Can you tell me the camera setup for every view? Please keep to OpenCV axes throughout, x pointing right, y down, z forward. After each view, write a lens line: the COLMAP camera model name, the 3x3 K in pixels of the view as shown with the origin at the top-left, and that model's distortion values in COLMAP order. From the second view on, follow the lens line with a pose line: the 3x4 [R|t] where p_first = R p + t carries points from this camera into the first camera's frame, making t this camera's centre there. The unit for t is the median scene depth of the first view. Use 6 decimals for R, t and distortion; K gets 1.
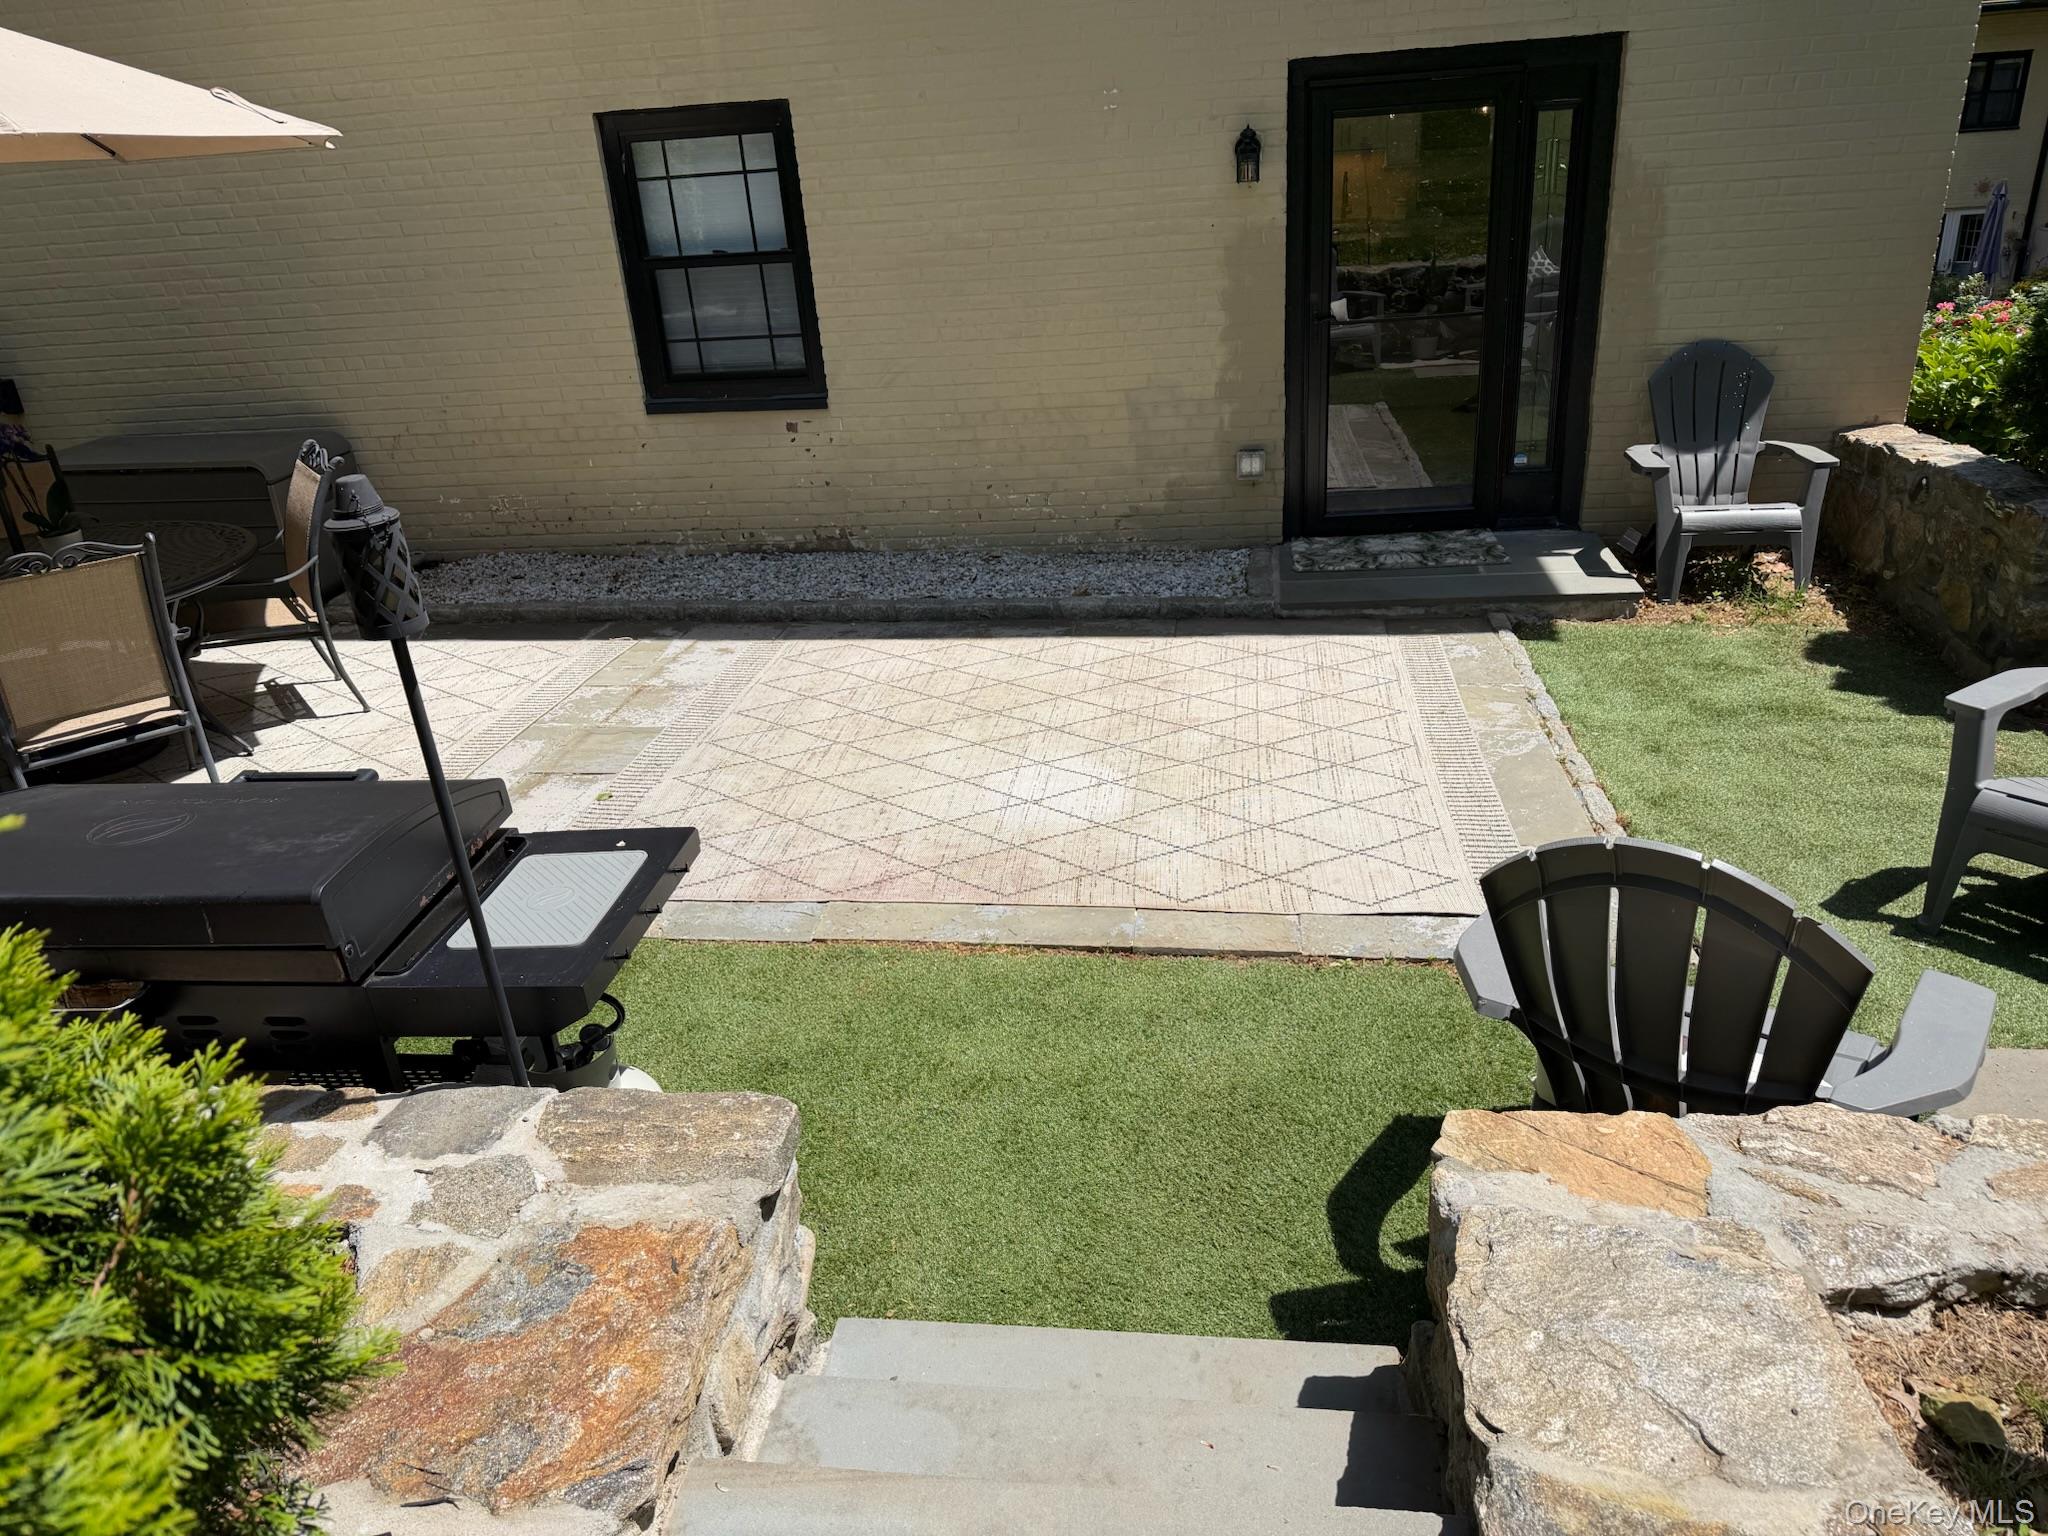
lens RADIAL K [[1430.4, 0, 1040.8], [0, 1430.4, 769.7], [0, 0, 1]] dist [0.142338, -0.253141]
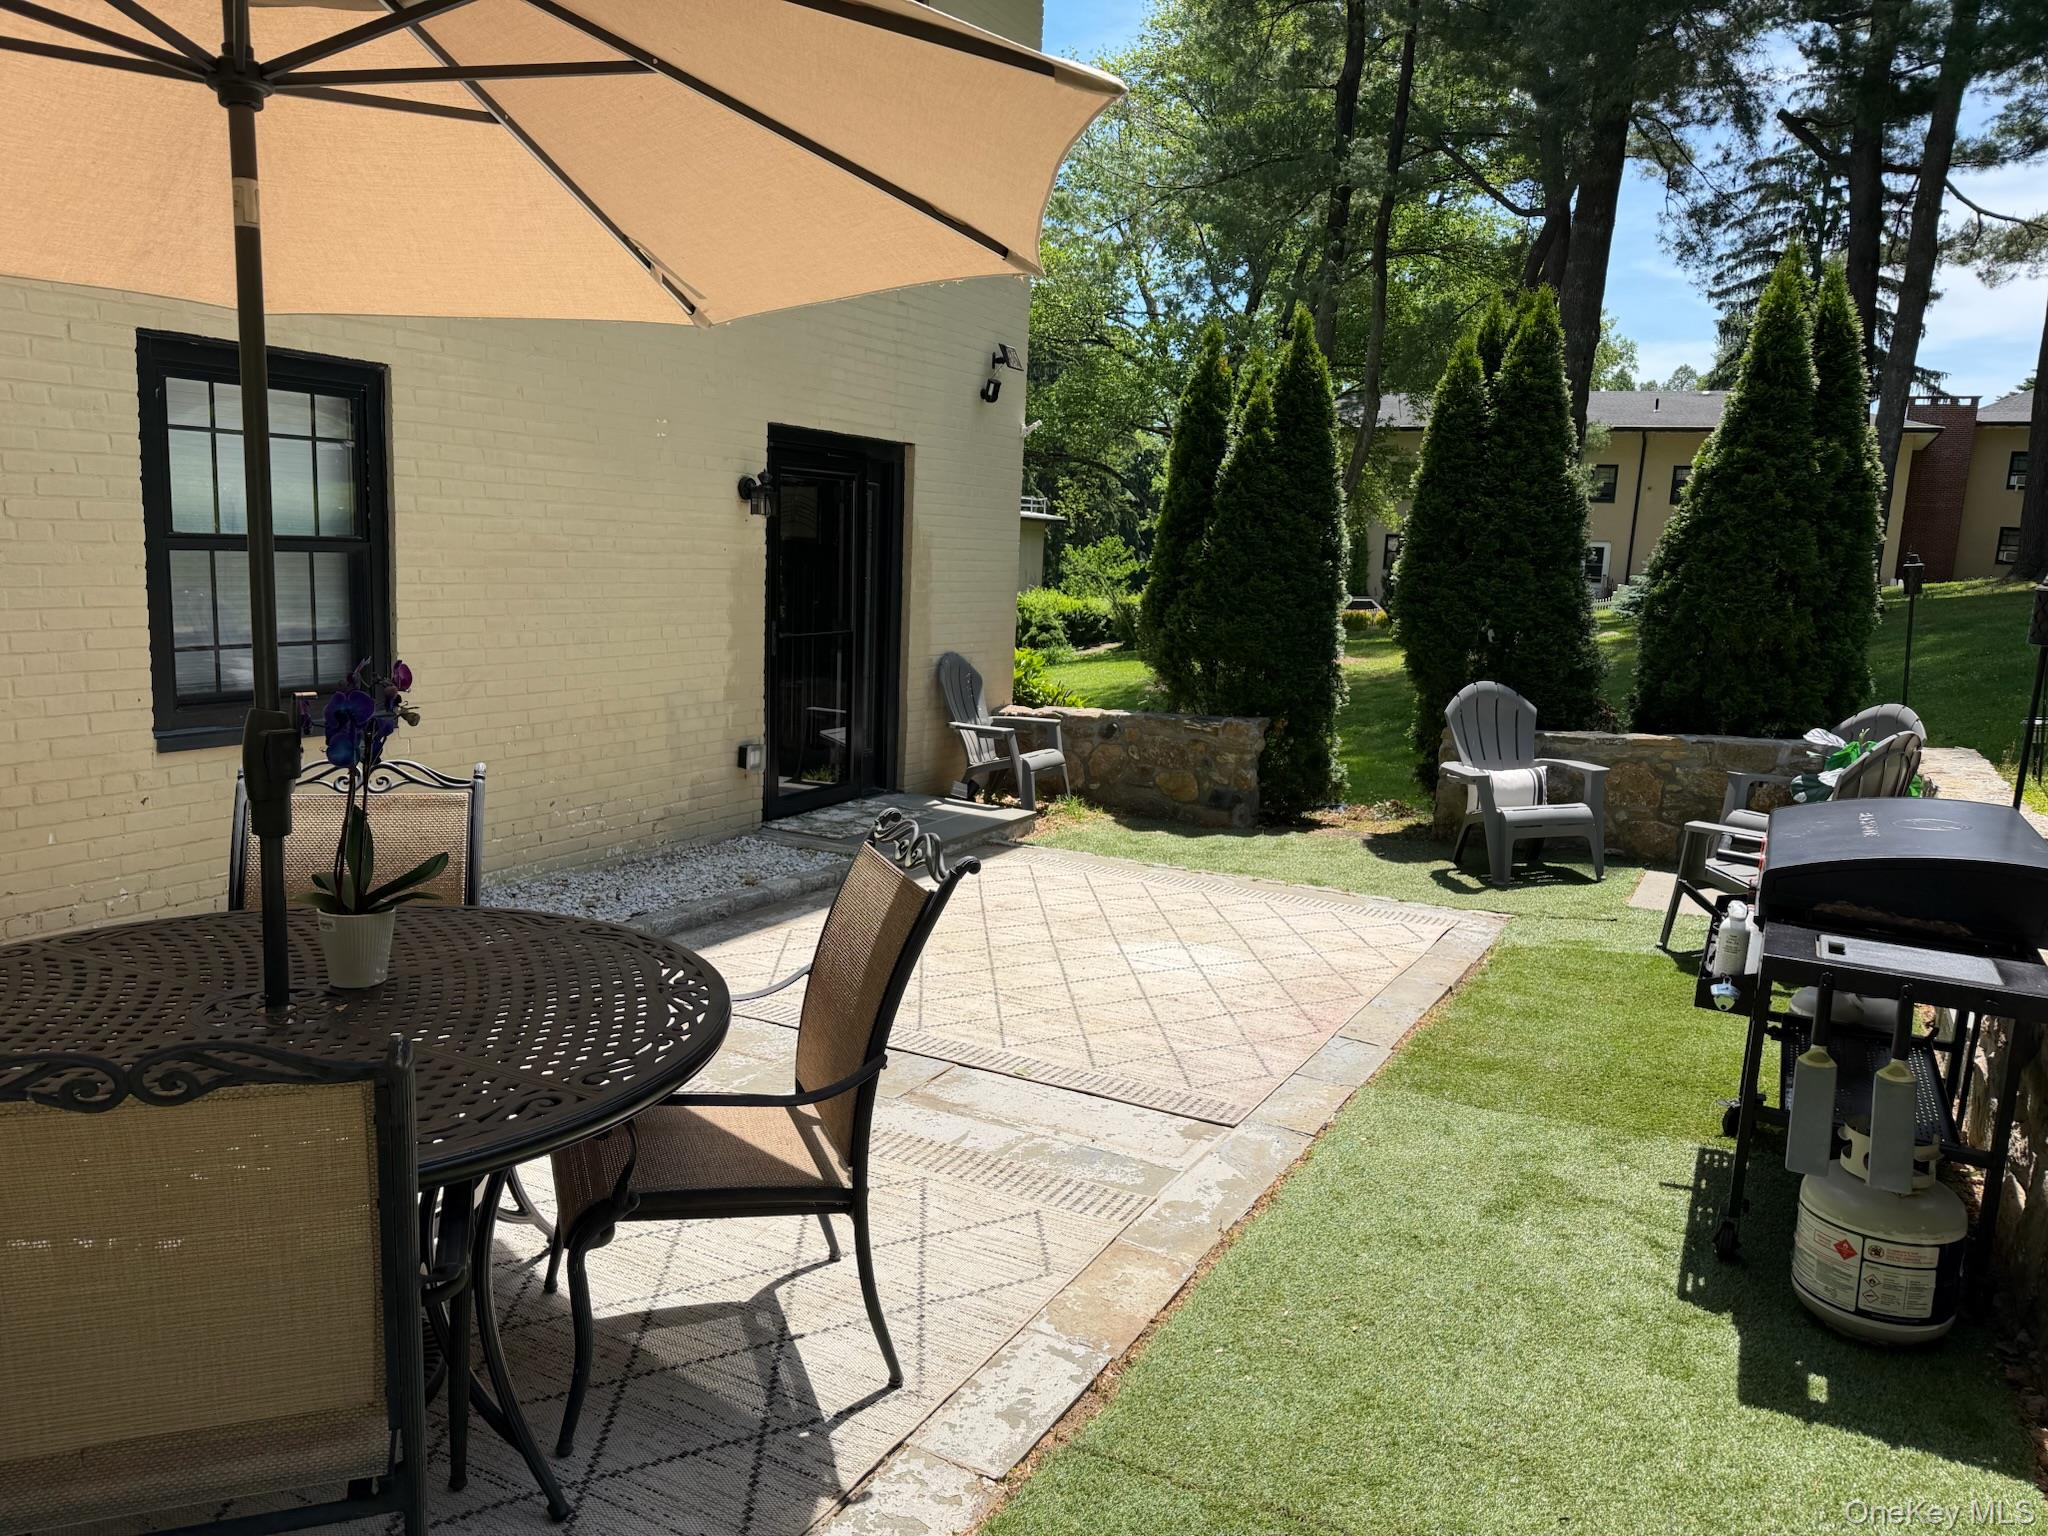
lens RADIAL K [[1400.5, 0, 1022.9], [0, 1400.5, 775.6], [0, 0, 1]] dist [0.098576, -0.148920]
pose [[0.376267, -0.068892, 0.923946, -0.787179], [0.322239, 0.944704, -0.060789, -0.071888], [-0.868668, 0.320605, 0.377661, 0.445915]]
